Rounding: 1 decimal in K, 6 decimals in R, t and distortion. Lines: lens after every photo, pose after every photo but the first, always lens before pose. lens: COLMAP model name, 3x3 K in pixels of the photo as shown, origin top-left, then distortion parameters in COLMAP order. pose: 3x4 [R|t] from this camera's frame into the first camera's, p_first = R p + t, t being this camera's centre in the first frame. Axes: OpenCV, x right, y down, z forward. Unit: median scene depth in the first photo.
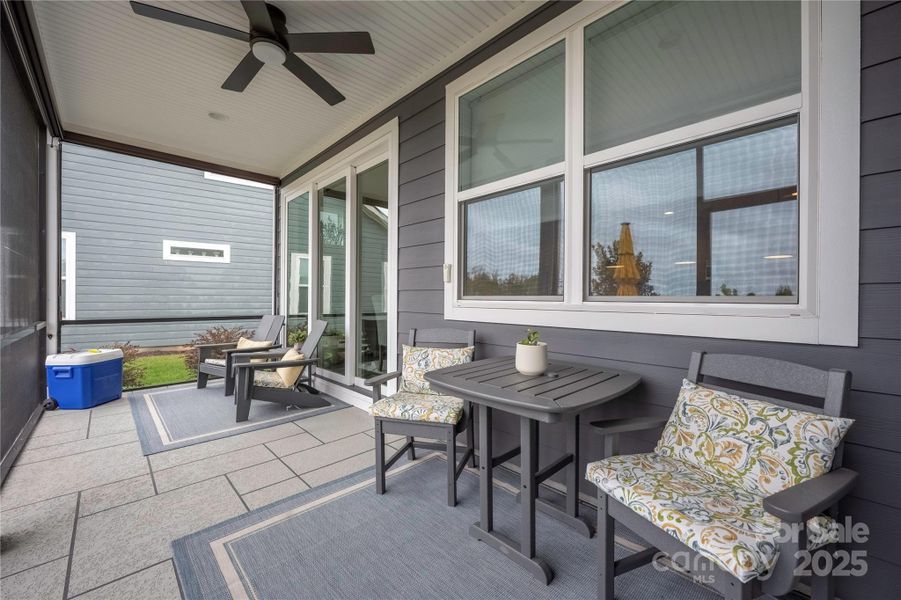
lens RADIAL K [[362.9, 0, 449.5], [0, 362.9, 300.6], [0, 0, 1]] dist [0.000868, -0.000014]
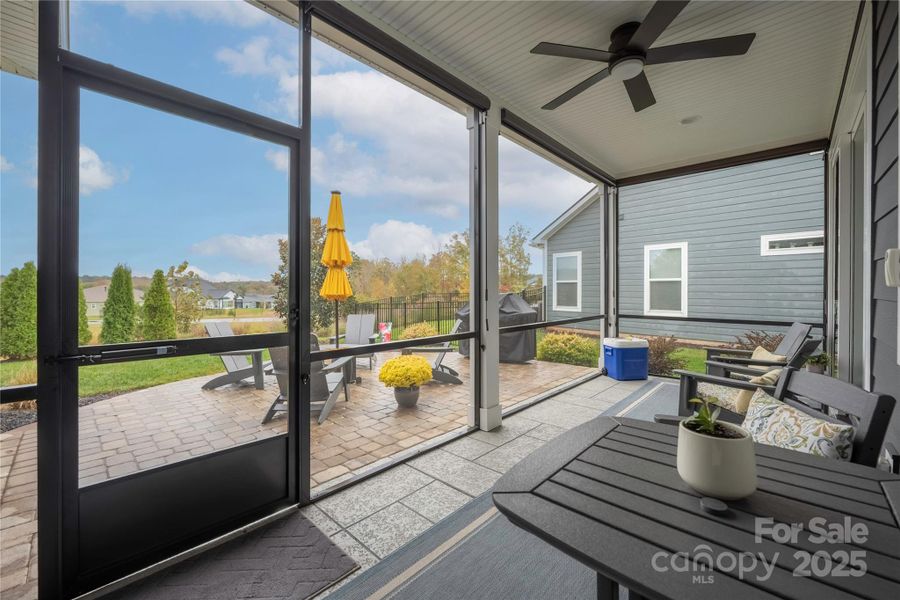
lens RADIAL K [[362.5, 0, 449.0], [0, 362.5, 293.7], [0, 0, 1]] dist [0.000868, -0.000014]
pose [[0.053414, 0.003547, -0.998566, 0.275036], [-0.003634, 0.999988, 0.003357, -0.026181], [0.998566, 0.003450, 0.053426, 0.239918]]
